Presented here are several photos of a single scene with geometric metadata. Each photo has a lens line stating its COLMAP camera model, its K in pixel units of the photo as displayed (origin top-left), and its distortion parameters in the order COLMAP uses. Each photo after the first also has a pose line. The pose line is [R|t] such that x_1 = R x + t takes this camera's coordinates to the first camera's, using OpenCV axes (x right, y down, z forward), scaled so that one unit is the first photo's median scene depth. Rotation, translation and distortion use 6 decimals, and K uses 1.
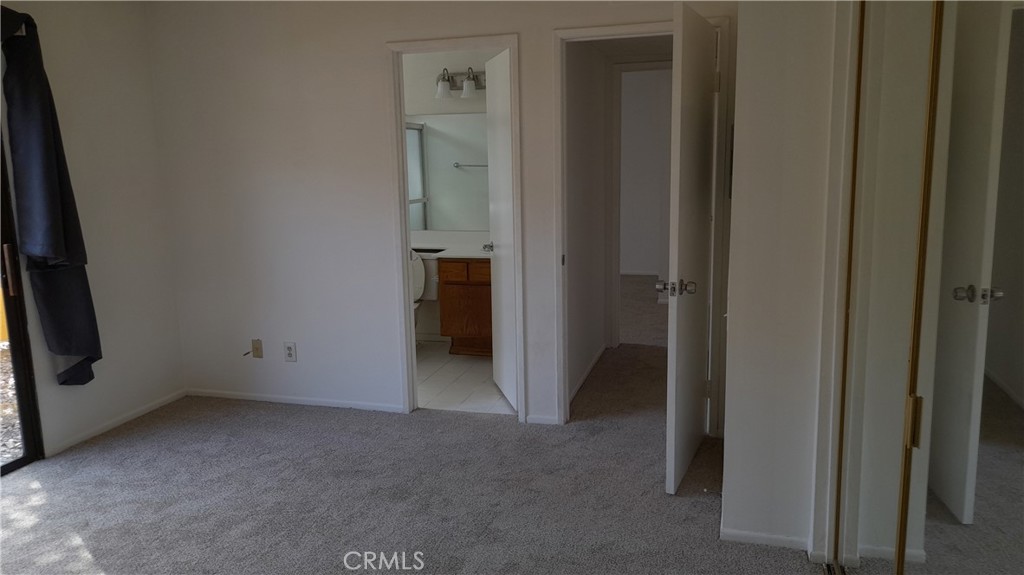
lens RADIAL K [[735.8, 0, 512.0], [0, 735.8, 287.5], [0, 0, 1]] dist [0.002171, -0.001506]
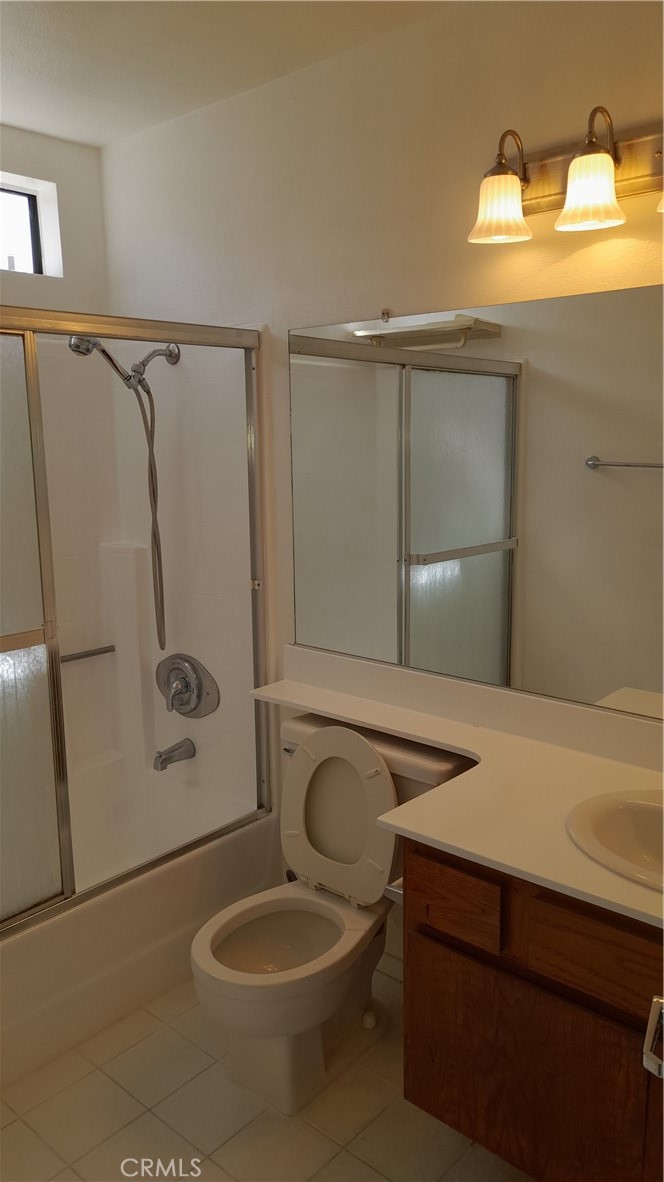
lens RADIAL K [[849.3, 0, 332.0], [0, 849.3, 591.0], [0, 0, 1]] dist [0.002171, -0.001506]
pose [[0.896750, 0.084906, -0.434317, 0.003659], [-0.074776, 0.996382, 0.040394, -0.104734], [0.436175, -0.003747, 0.899854, 0.519667]]
